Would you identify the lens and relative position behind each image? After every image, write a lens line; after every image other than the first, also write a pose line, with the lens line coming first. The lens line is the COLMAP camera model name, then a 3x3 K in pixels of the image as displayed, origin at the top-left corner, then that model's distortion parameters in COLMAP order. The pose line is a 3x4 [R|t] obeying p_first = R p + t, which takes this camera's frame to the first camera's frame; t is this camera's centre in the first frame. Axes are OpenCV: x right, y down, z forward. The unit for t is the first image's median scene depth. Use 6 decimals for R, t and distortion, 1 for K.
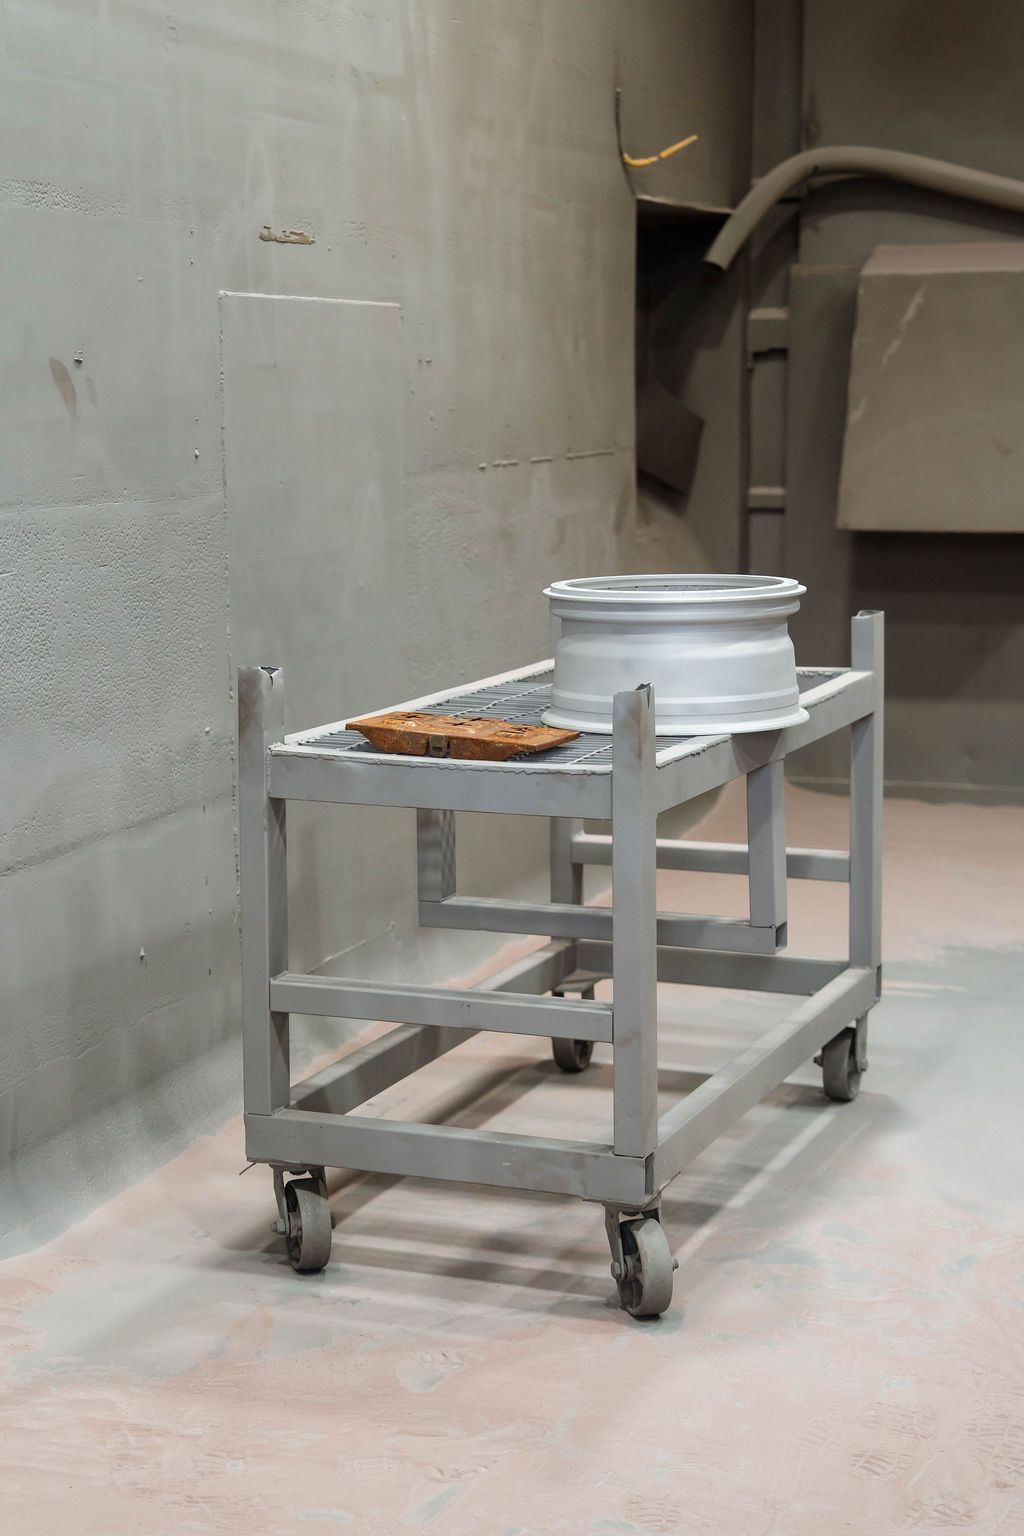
lens RADIAL K [[2850.0, 0, 512.0], [0, 2850.0, 768.0], [0, 0, 1]] dist [0.026022, 1.596650]
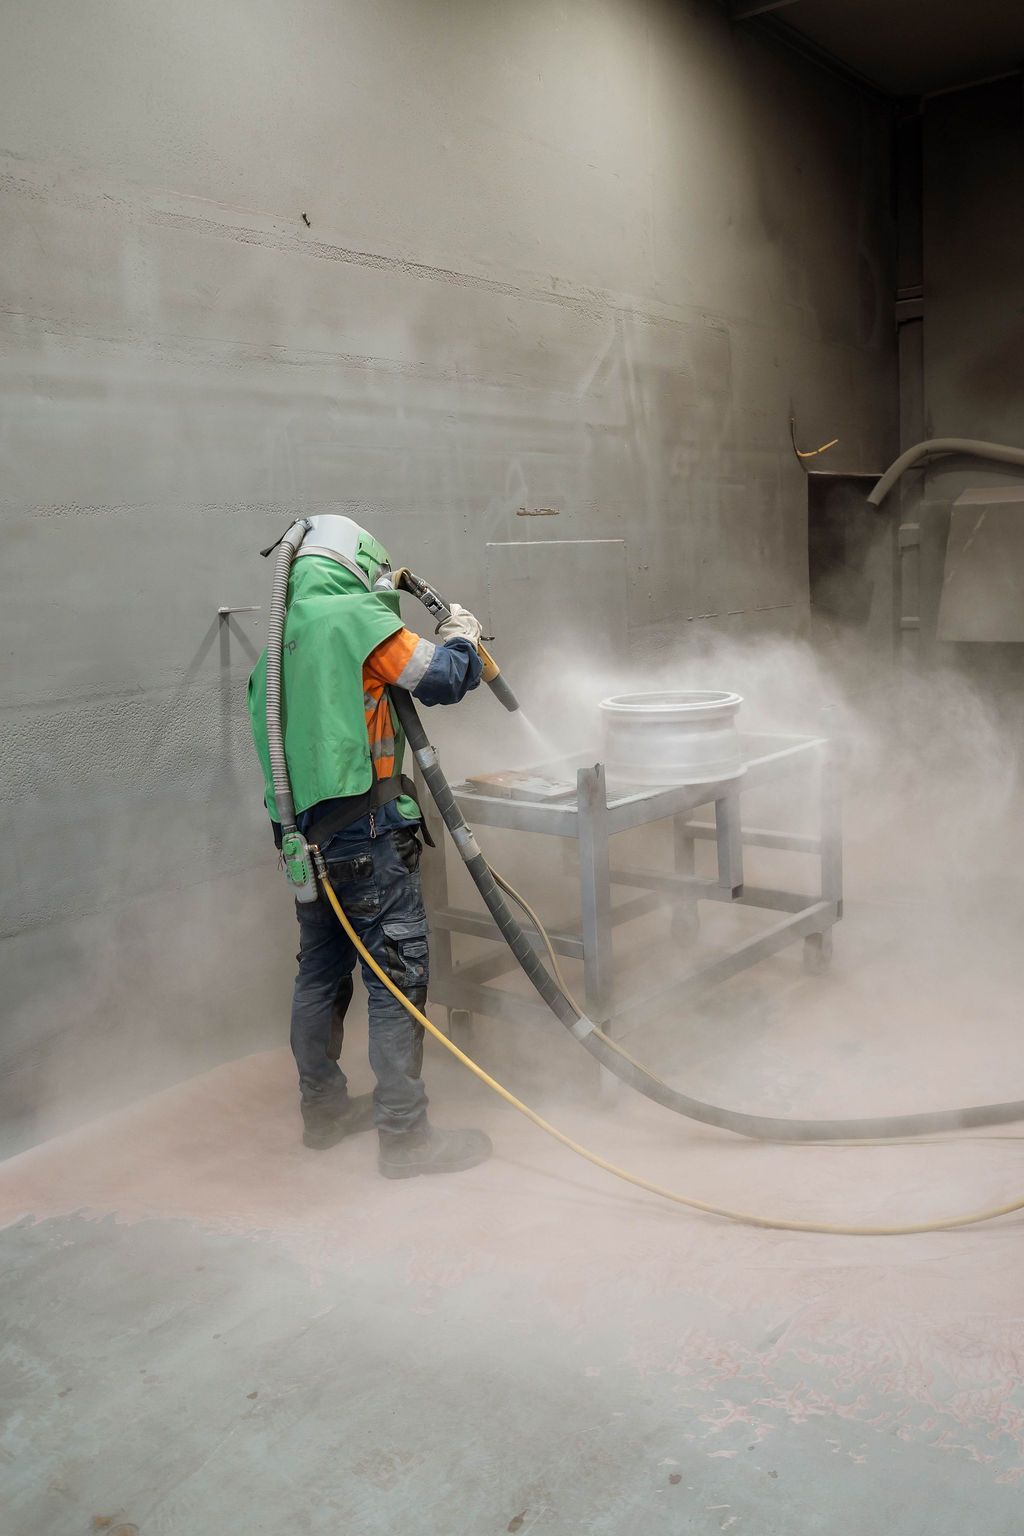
lens RADIAL K [[1304.3, 0, 510.8], [0, 1304.3, 749.0], [0, 0, 1]] dist [-0.076949, 0.139801]
pose [[0.943606, 0.013449, -0.330798, 0.150508], [-0.007105, 0.999767, 0.020377, -0.031286], [0.330995, -0.016878, 0.943482, 0.113612]]
